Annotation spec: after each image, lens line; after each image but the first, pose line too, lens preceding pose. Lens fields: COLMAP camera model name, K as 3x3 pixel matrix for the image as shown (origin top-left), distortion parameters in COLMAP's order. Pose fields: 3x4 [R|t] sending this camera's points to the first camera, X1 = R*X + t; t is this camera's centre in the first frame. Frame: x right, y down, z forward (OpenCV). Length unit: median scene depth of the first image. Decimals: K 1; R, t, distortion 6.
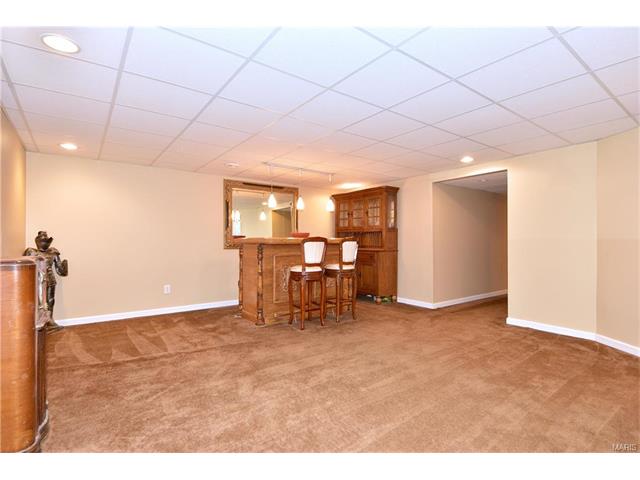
lens RADIAL K [[322.0, 0, 318.9], [0, 322.0, 246.7], [0, 0, 1]] dist [-0.006943, -0.001743]
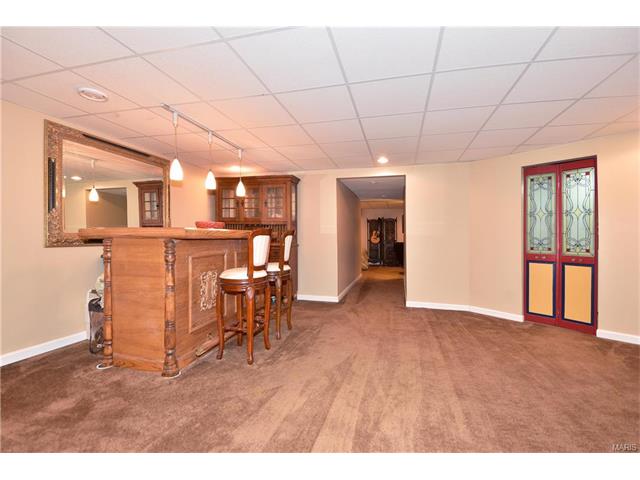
lens RADIAL K [[284.5, 0, 339.7], [0, 284.5, 243.9], [0, 0, 1]] dist [-0.017470, -0.002721]
pose [[0.756544, -0.010235, 0.653863, -0.270239], [0.002903, 0.999920, 0.012293, -0.003144], [-0.653937, -0.007402, 0.756513, 0.377836]]
